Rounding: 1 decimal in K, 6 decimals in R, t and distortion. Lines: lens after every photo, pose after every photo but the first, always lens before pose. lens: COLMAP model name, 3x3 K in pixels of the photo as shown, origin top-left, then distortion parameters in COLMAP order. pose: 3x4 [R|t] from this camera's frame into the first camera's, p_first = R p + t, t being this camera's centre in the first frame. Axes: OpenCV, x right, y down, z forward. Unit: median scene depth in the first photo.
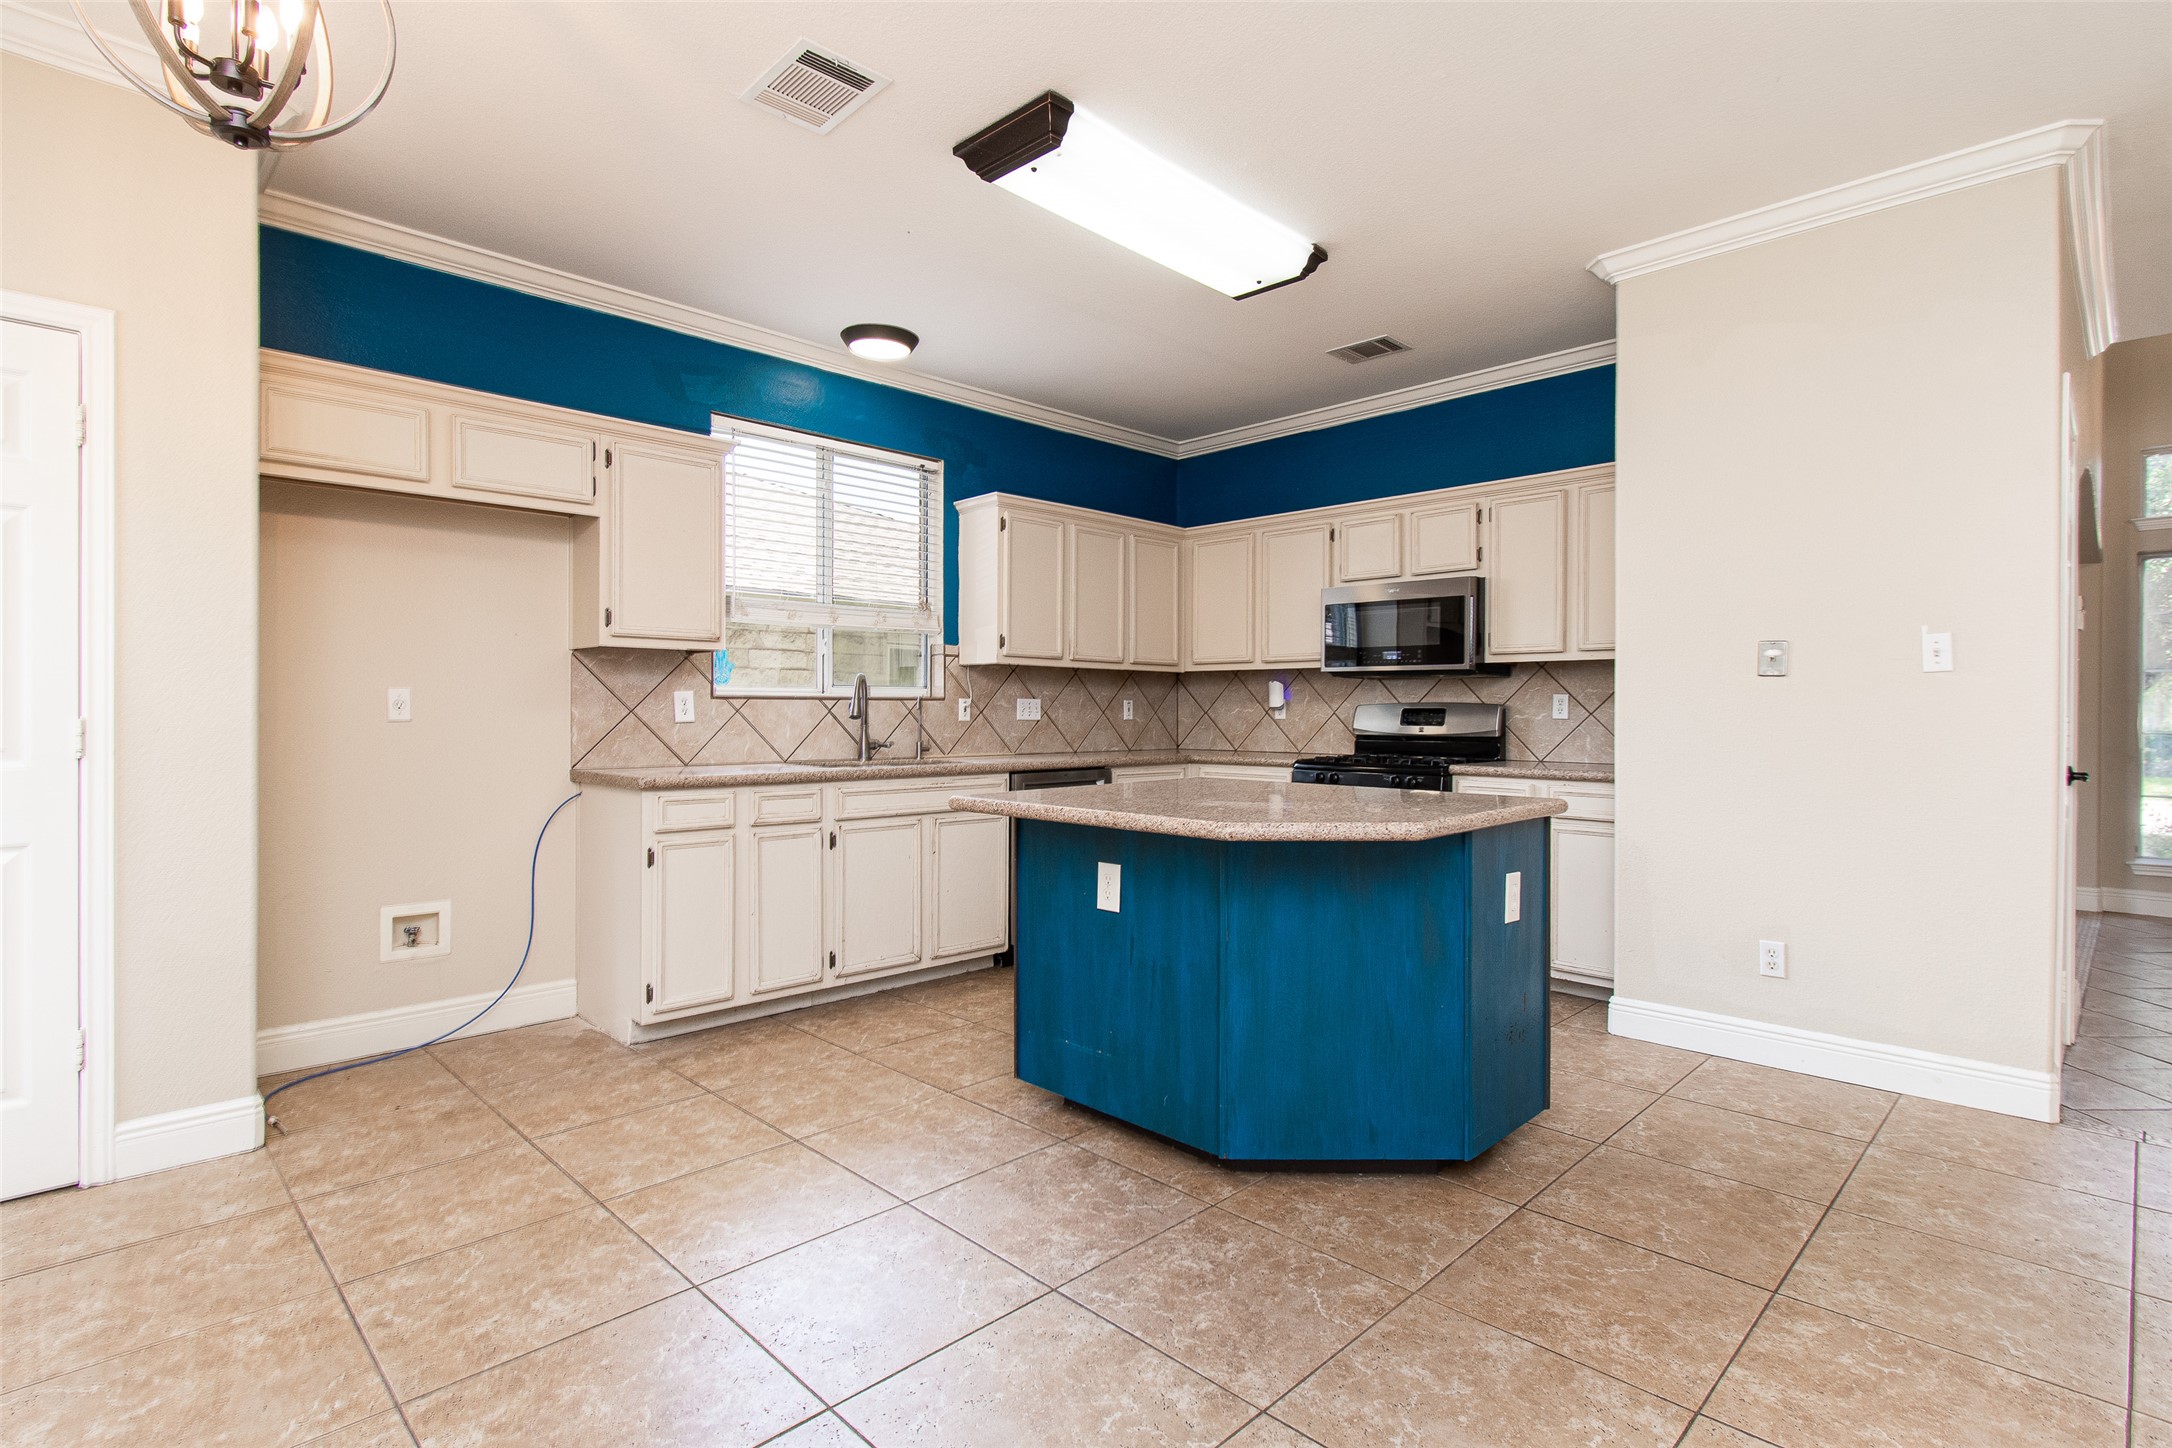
lens RADIAL K [[1040.7, 0, 1089.7], [0, 1040.7, 722.7], [0, 0, 1]] dist [0.000213, -0.002646]
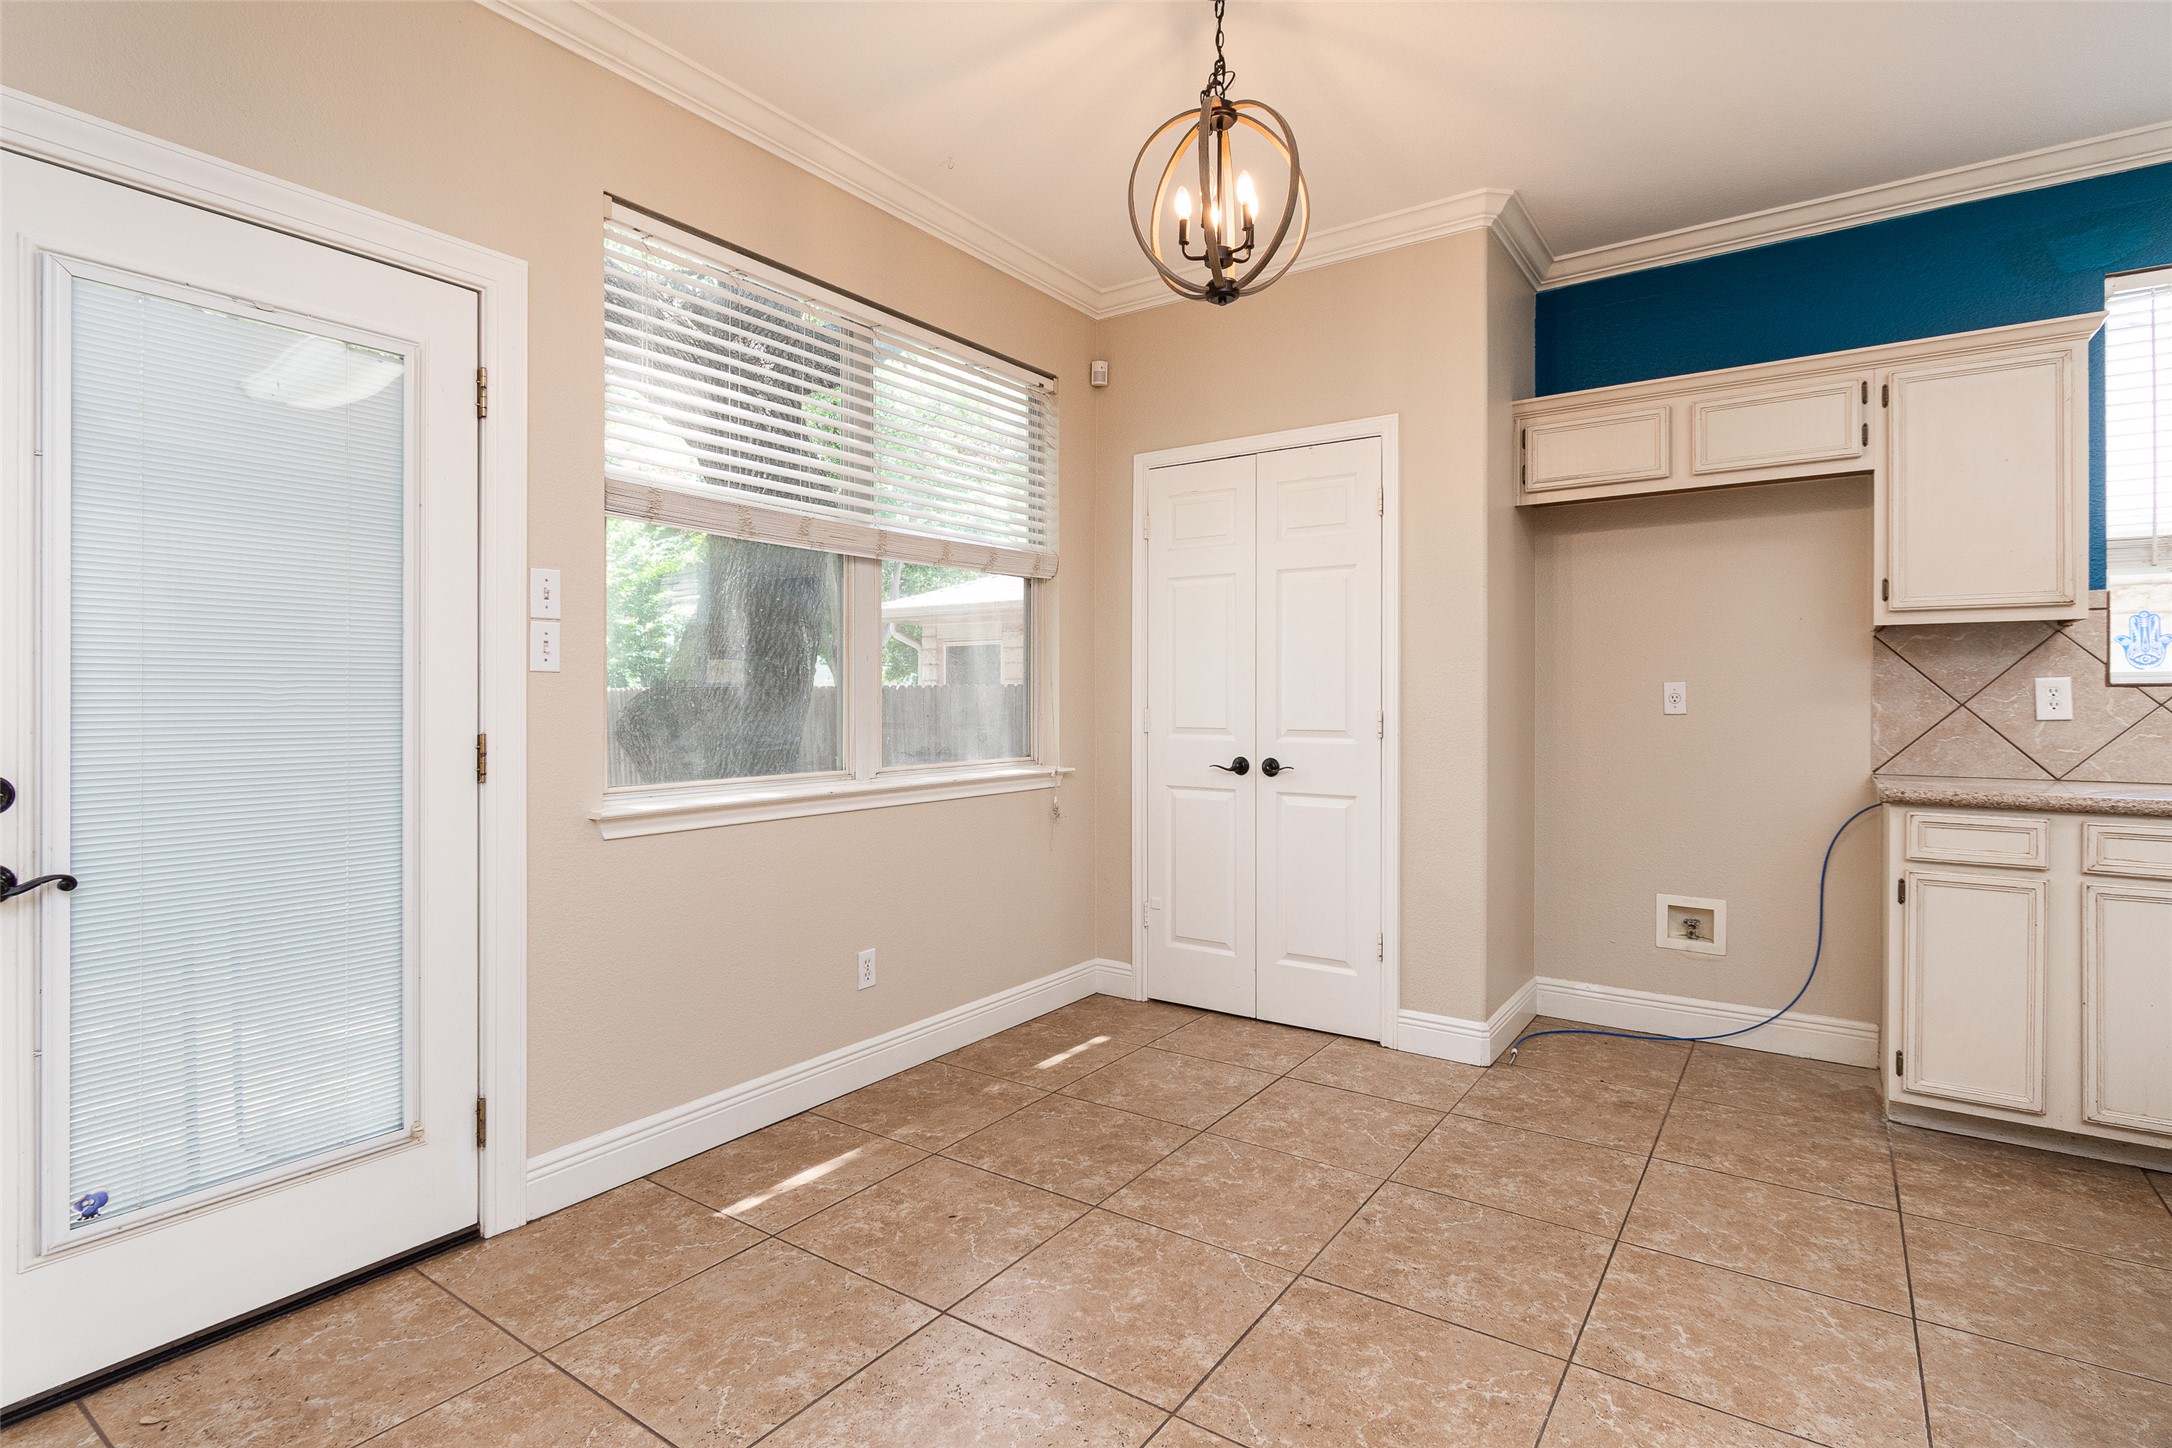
lens RADIAL K [[1040.7, 0, 1093.3], [0, 1040.7, 703.8], [0, 0, 1]] dist [0.000213, -0.002646]
pose [[0.185554, 0.000511, -0.982634, 0.249682], [-0.010302, 0.999946, -0.001426, -0.004931], [0.982580, 0.010388, 0.185550, 0.265820]]
